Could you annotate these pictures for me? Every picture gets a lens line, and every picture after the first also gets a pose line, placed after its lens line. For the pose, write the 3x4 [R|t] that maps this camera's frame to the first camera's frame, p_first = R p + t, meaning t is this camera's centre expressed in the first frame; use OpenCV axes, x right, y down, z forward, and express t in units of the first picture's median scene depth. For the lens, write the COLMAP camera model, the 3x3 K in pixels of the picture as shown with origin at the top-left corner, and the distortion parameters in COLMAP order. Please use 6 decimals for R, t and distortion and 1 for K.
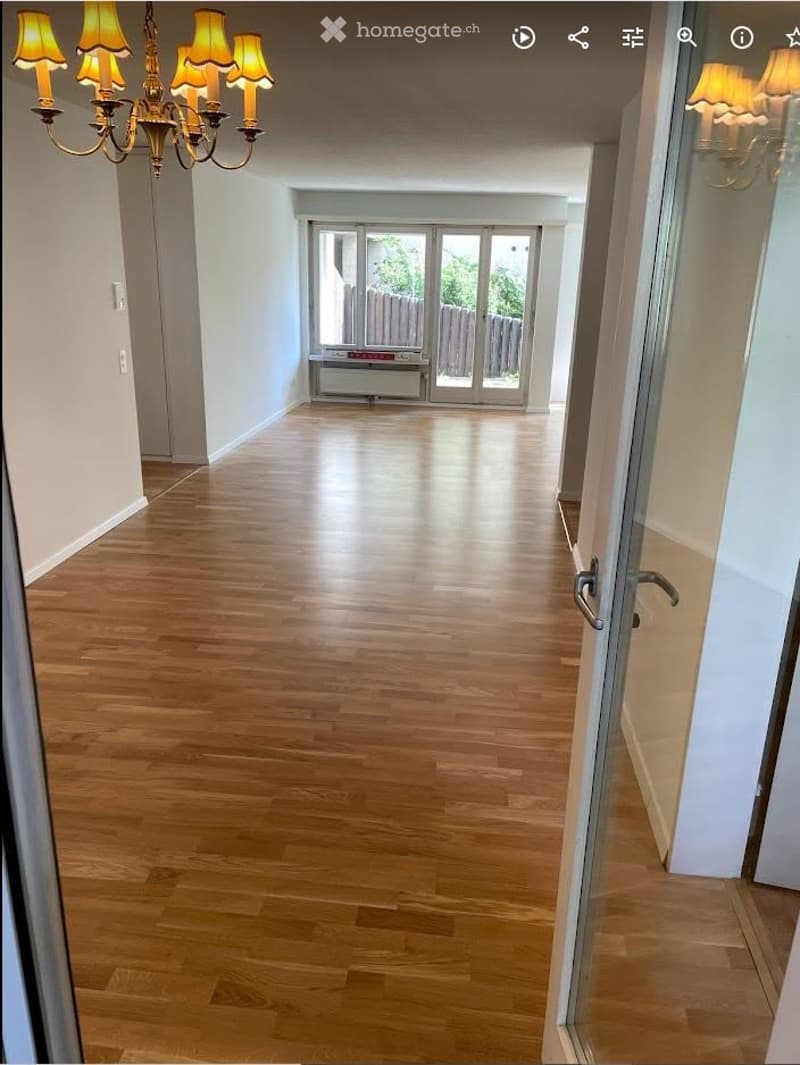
lens RADIAL K [[809.8, 0, 400.0], [0, 809.8, 532.5], [0, 0, 1]] dist [0.073951, -0.000811]
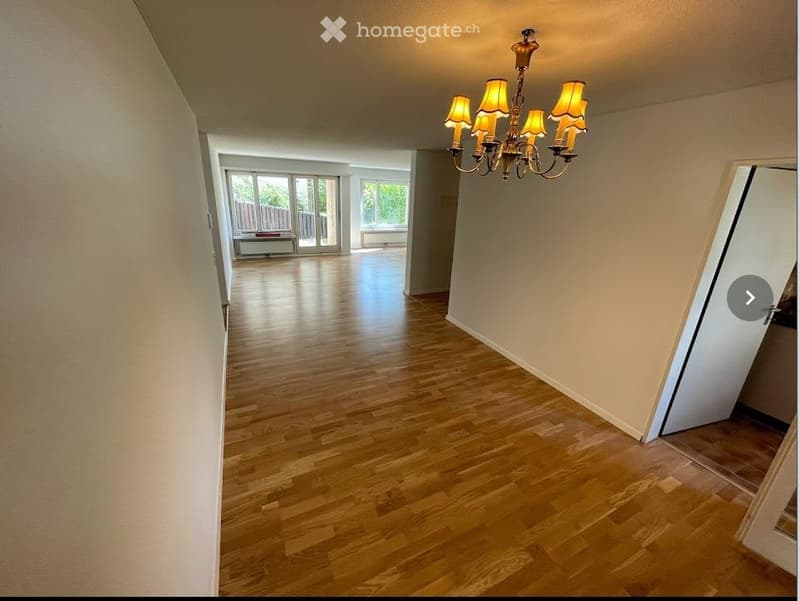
lens RADIAL K [[323.9, 0, 400.0], [0, 323.9, 300.5], [0, 0, 1]] dist [-0.002700, -0.000213]
pose [[0.844720, -0.165429, 0.509001, -0.507753], [0.150157, 0.986088, 0.071292, -0.155159], [-0.513713, 0.016209, 0.857809, 0.307707]]
